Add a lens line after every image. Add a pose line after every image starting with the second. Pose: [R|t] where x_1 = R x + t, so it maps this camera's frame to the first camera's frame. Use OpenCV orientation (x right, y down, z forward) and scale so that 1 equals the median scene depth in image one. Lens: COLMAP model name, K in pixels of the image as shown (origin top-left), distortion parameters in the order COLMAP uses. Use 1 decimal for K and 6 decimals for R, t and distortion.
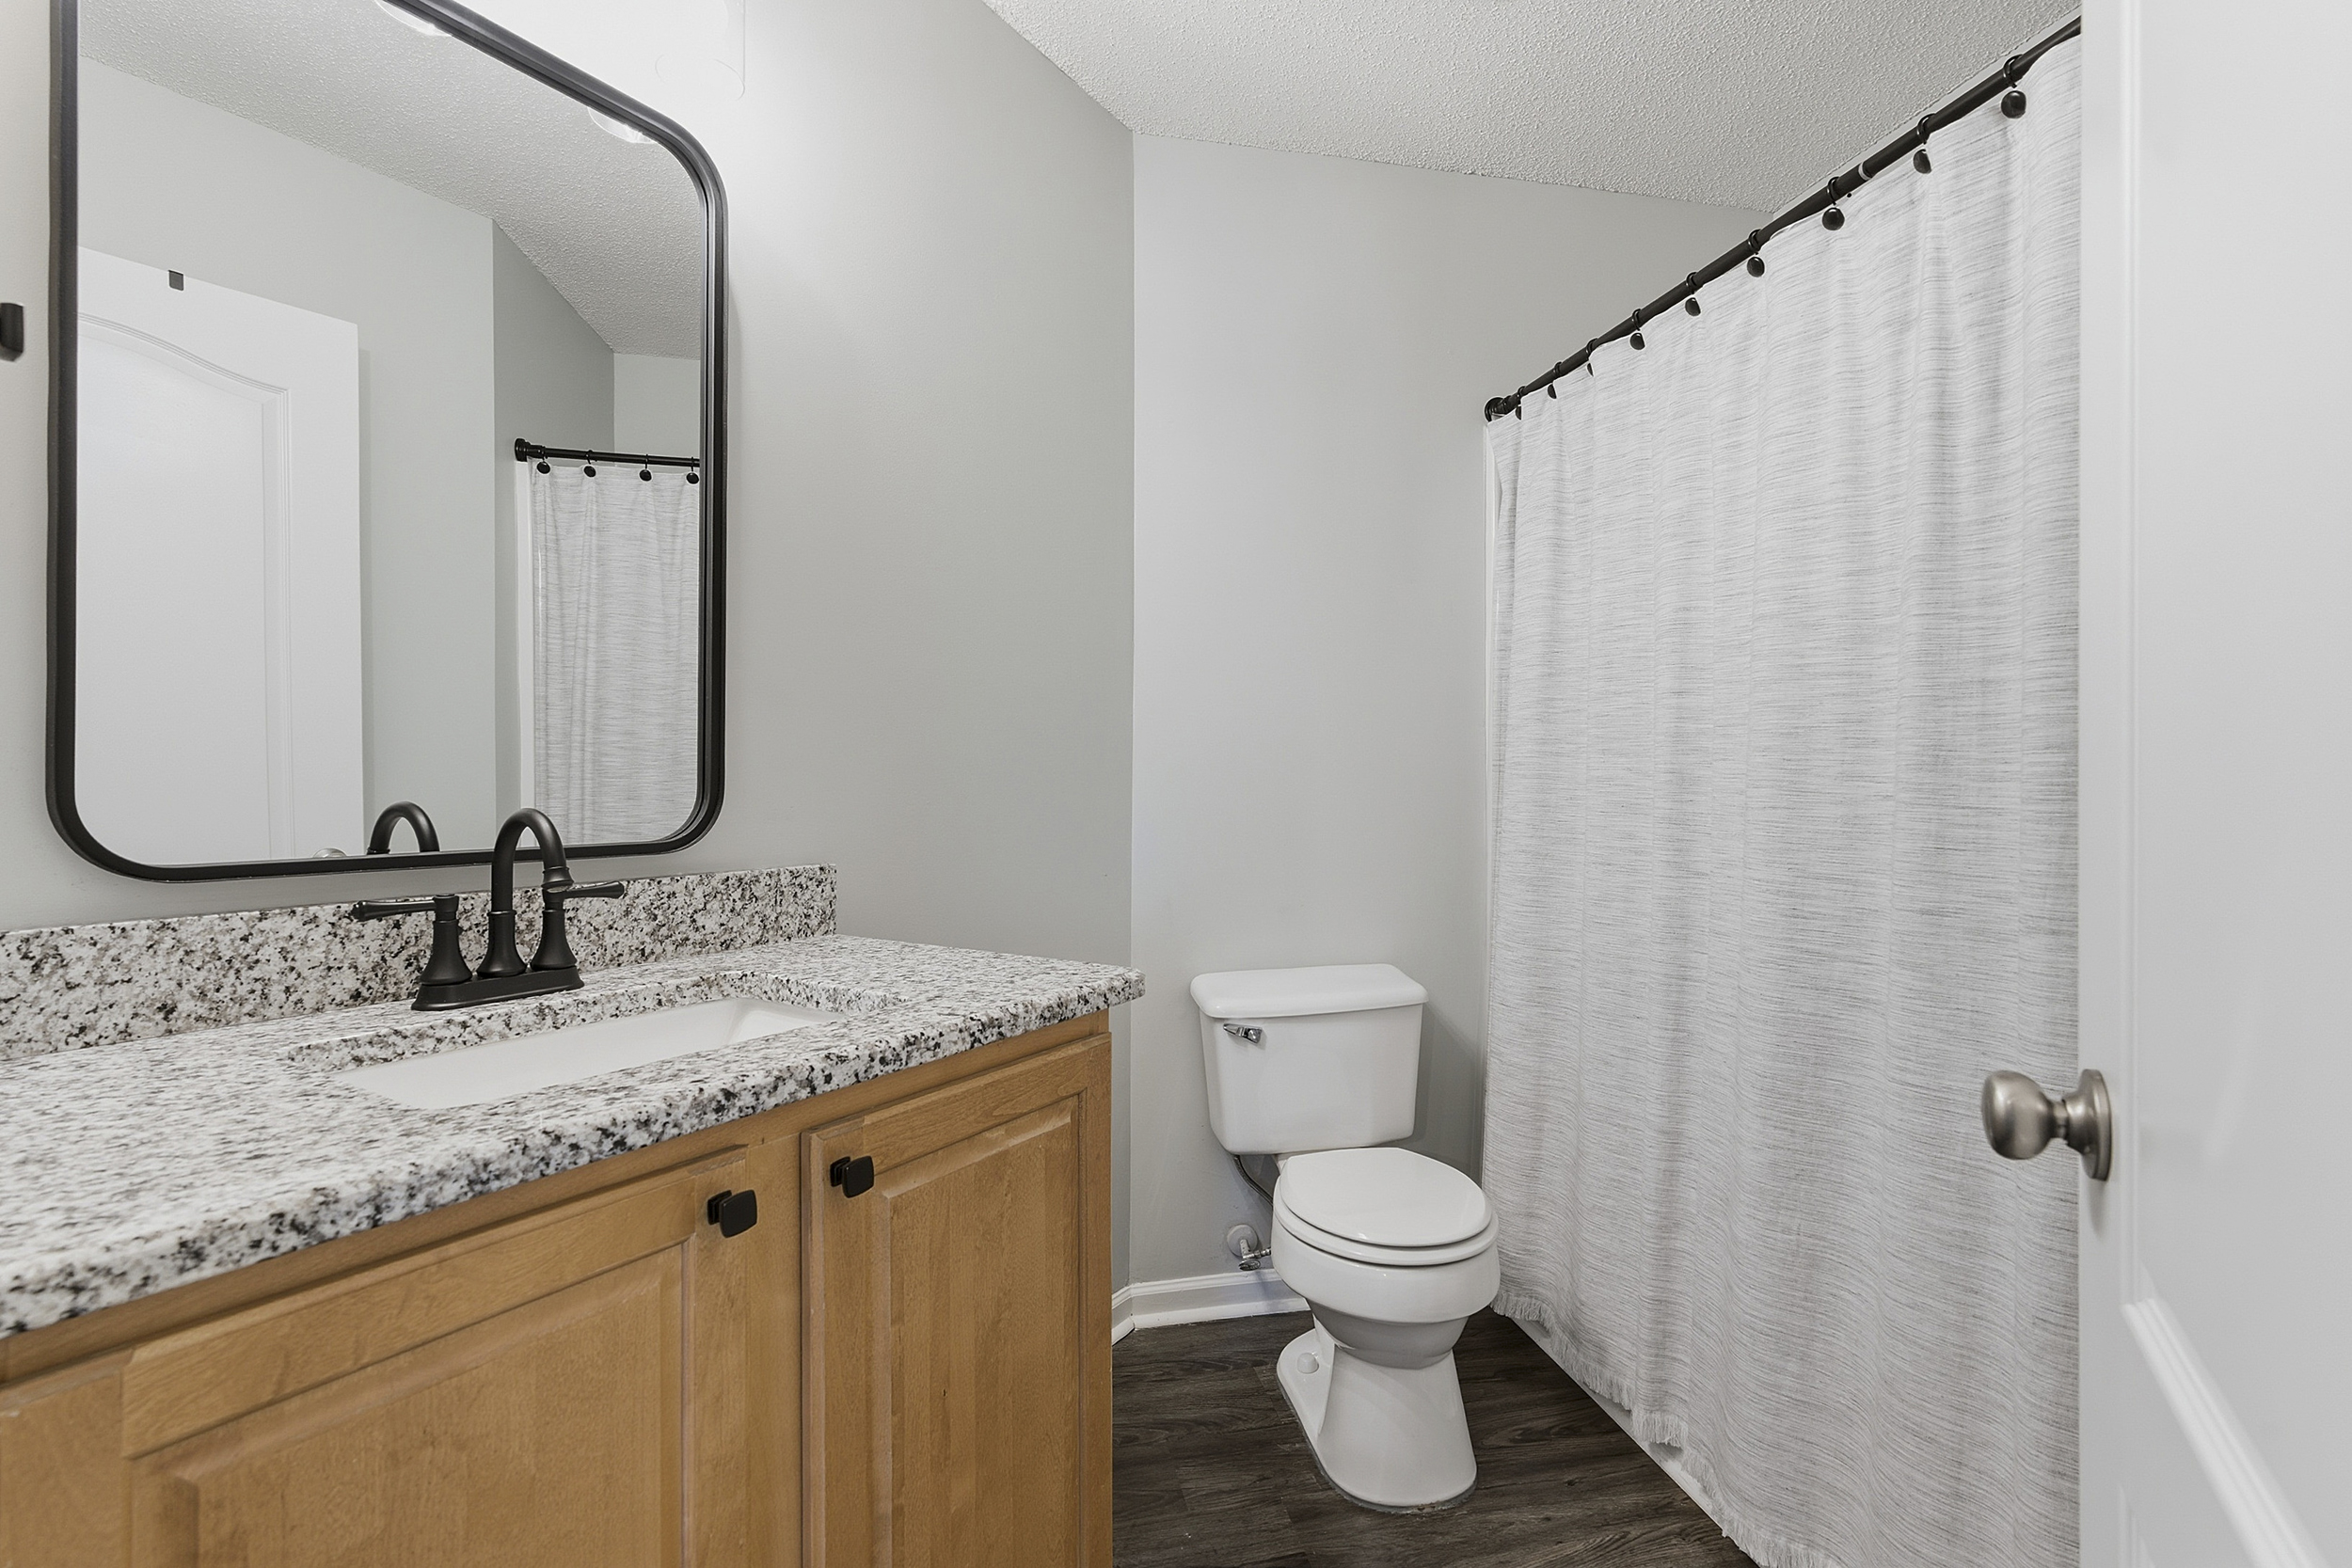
lens RADIAL K [[1056.4, 0, 1175.2], [0, 1056.4, 781.3], [0, 0, 1]] dist [-0.002108, -0.000140]
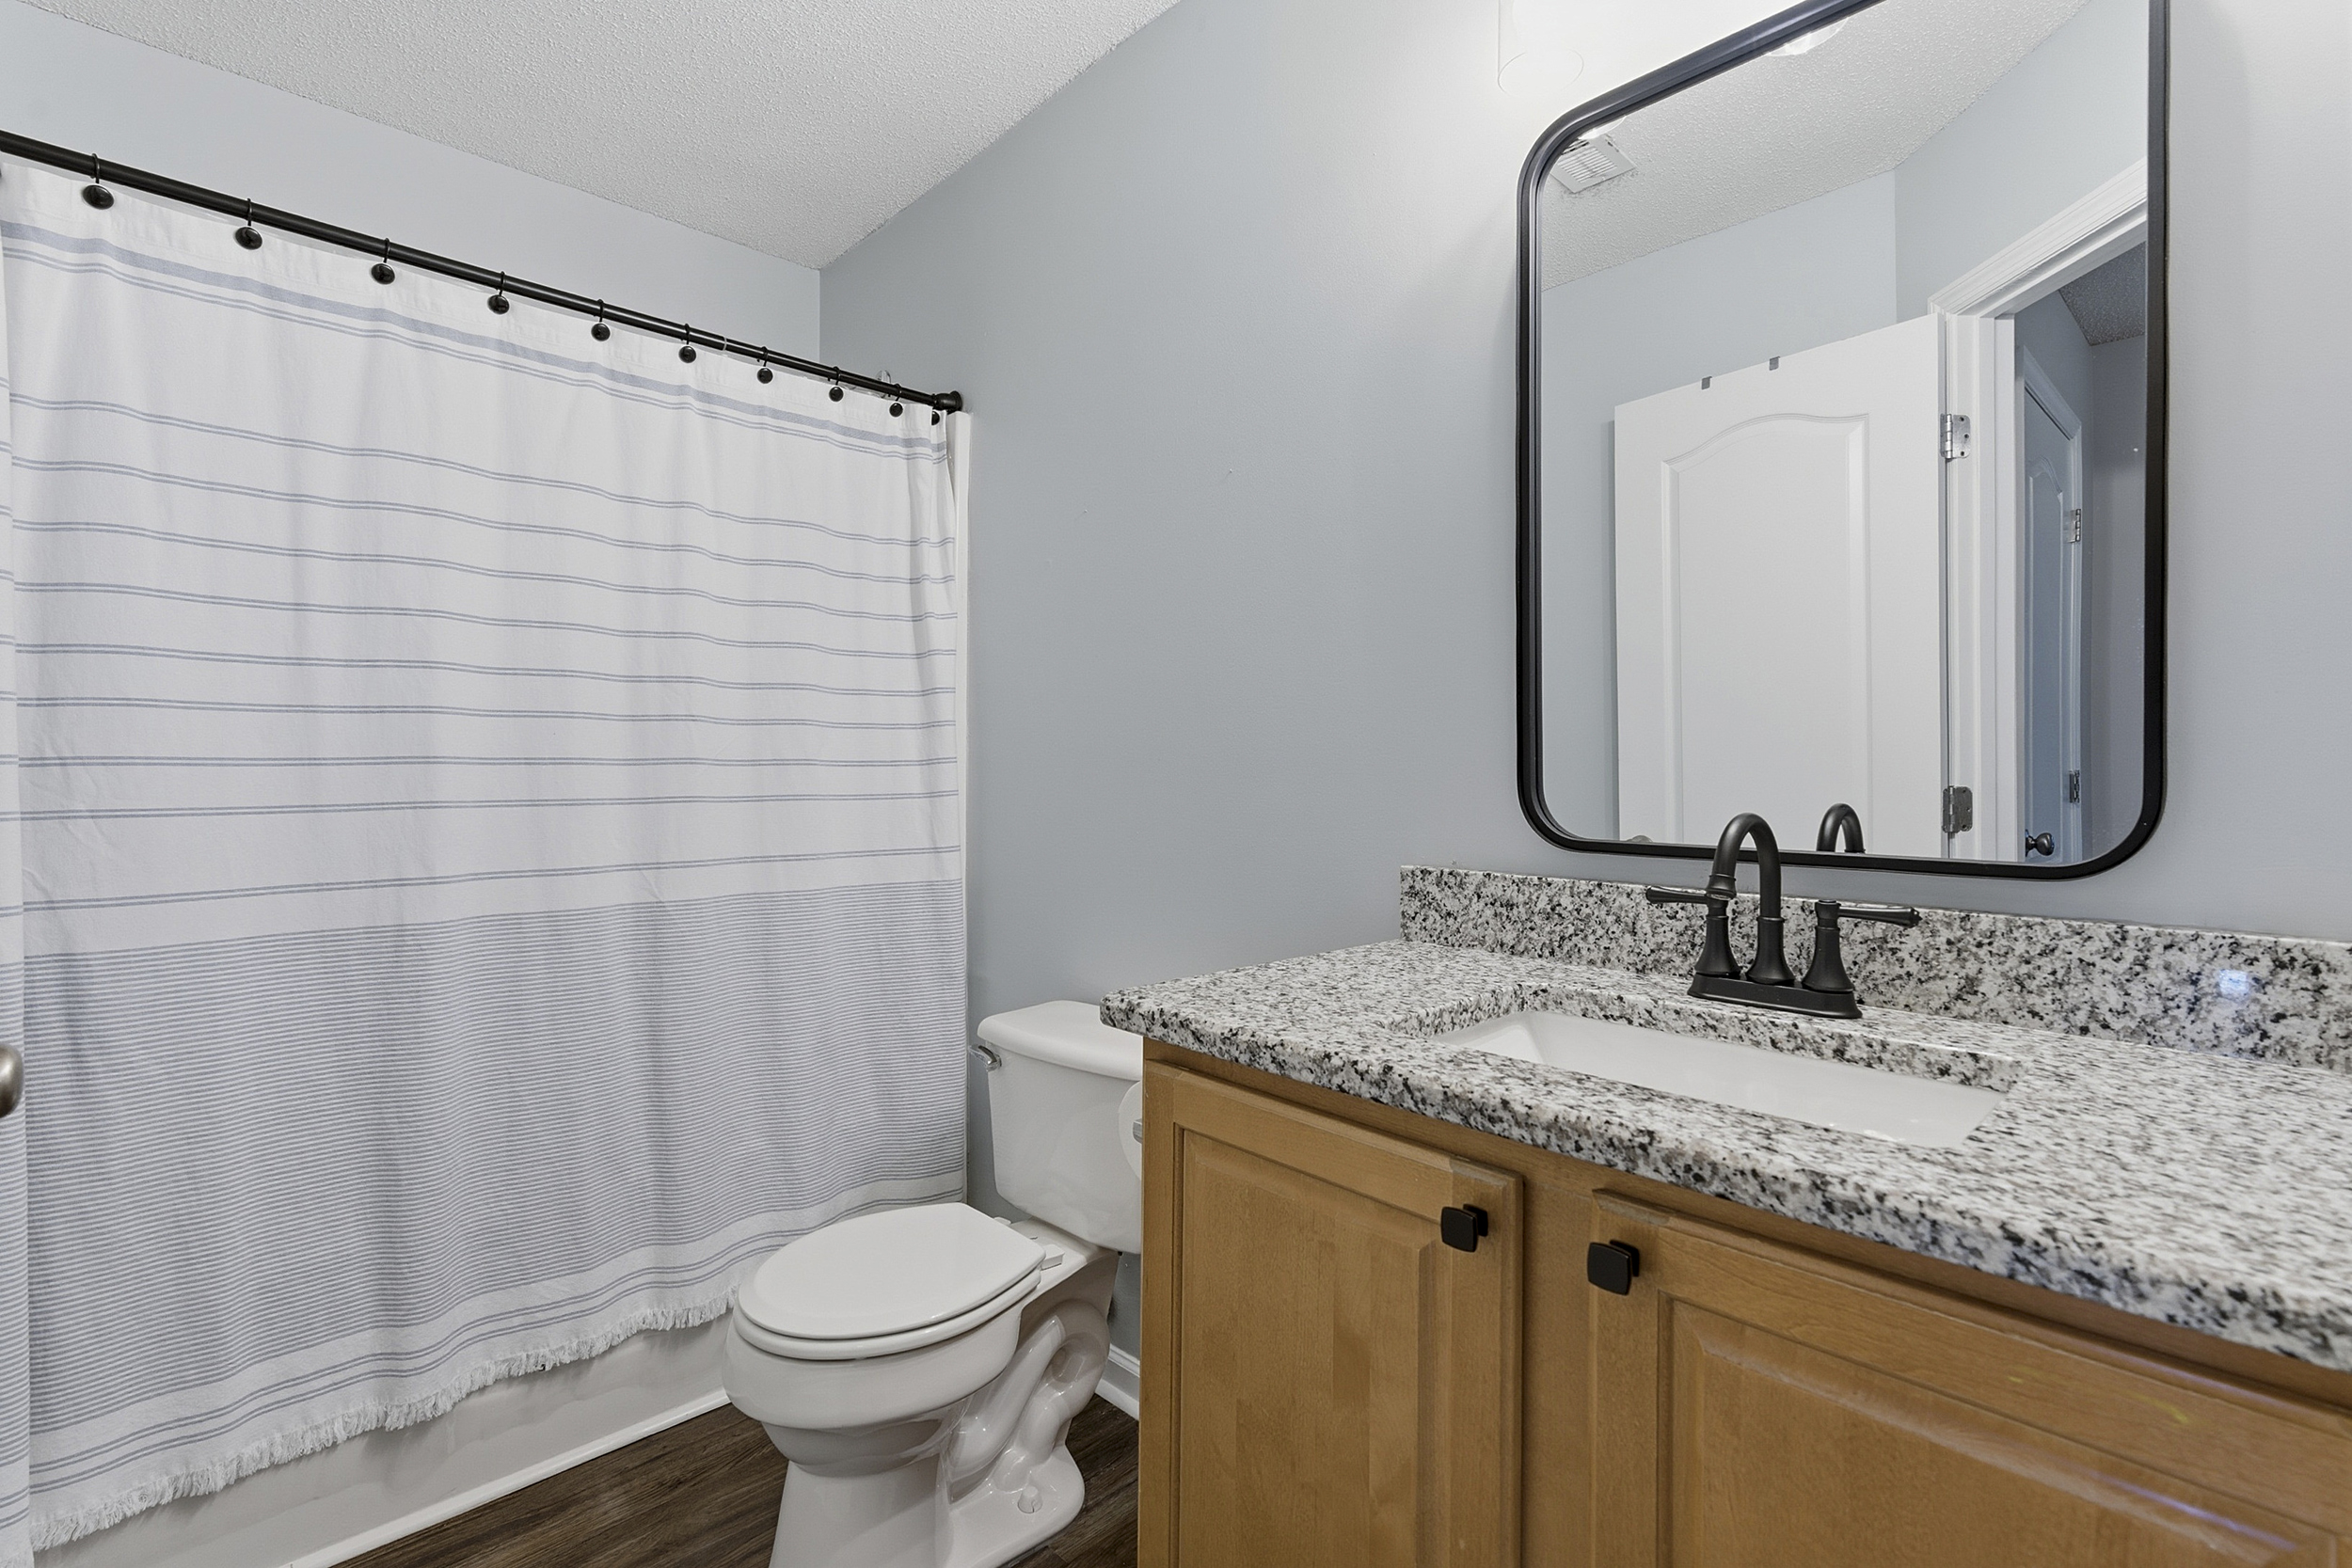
lens RADIAL K [[1056.4, 0, 1175.2], [0, 1056.4, 781.3], [0, 0, 1]] dist [-0.002108, -0.000140]
pose [[-0.242653, -0.012844, -0.970028, 0.437384], [0.002845, 0.999899, -0.013951, 0.013970], [0.970109, -0.006145, -0.242592, 0.730042]]
